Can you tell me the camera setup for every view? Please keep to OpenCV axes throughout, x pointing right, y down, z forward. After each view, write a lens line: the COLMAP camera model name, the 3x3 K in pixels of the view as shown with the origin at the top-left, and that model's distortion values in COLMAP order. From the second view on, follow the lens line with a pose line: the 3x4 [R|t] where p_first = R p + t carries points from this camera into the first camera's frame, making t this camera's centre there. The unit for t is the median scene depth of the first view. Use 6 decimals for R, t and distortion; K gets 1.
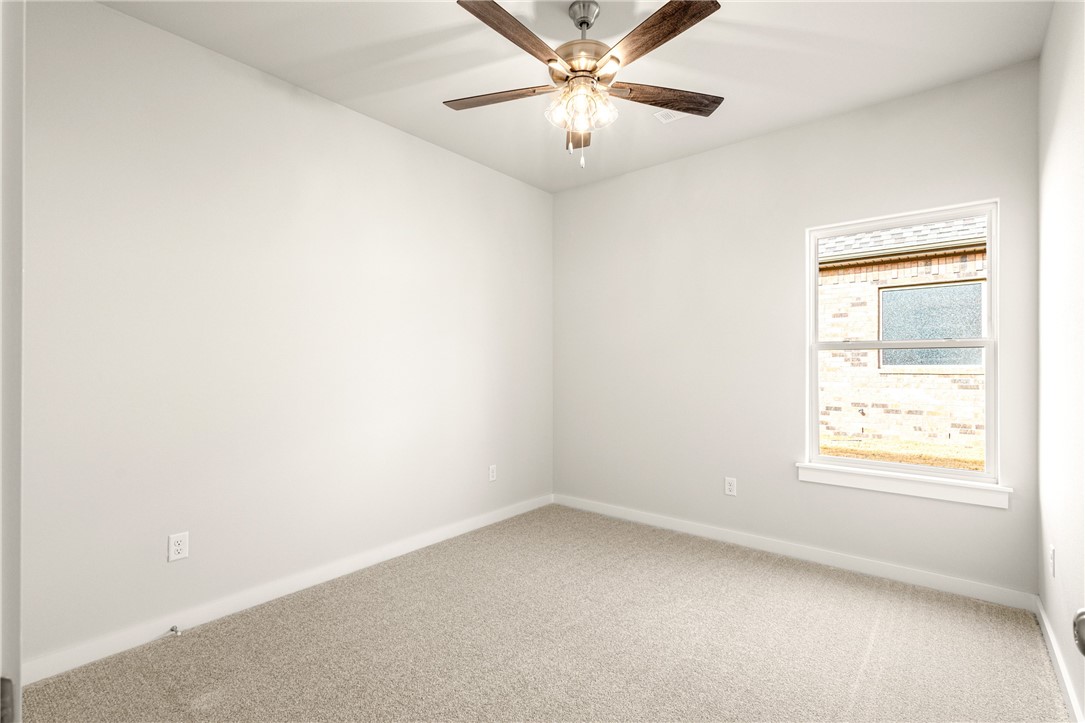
lens RADIAL K [[504.9, 0, 540.6], [0, 504.9, 362.6], [0, 0, 1]] dist [0.000825, 0.000045]
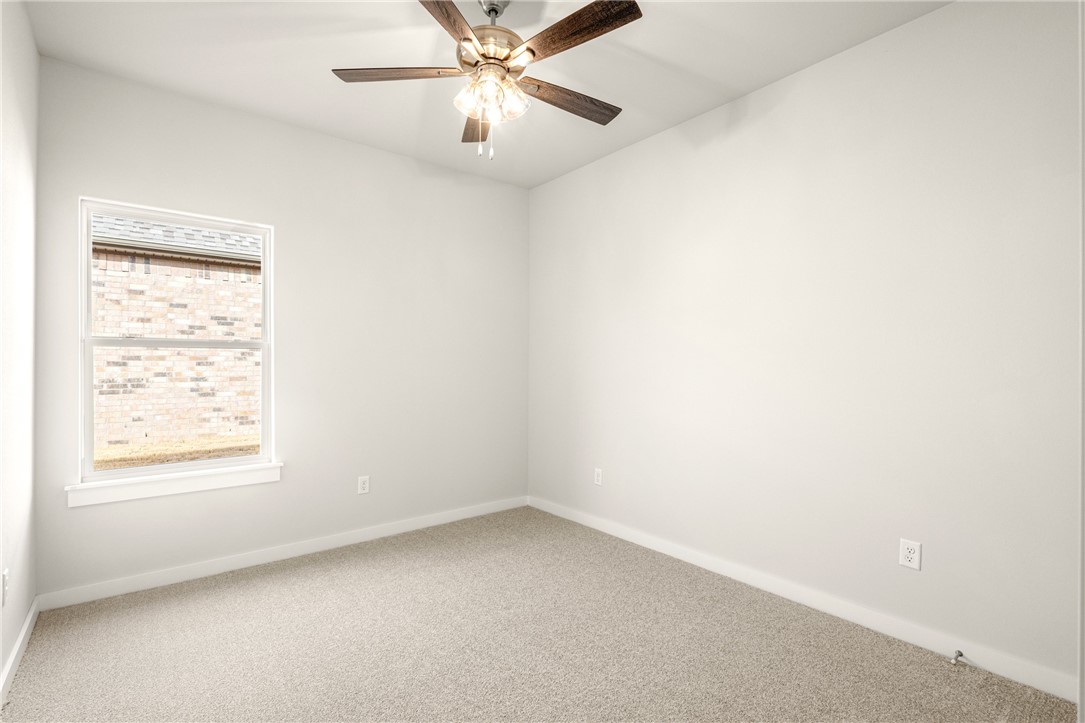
lens RADIAL K [[504.9, 0, 540.6], [0, 504.9, 362.6], [0, 0, 1]] dist [0.000825, 0.000045]
pose [[0.184735, 0.000476, 0.982788, -0.140567], [-0.004905, 0.999988, 0.000437, -0.001476], [-0.982776, -0.004901, 0.184736, 0.116002]]
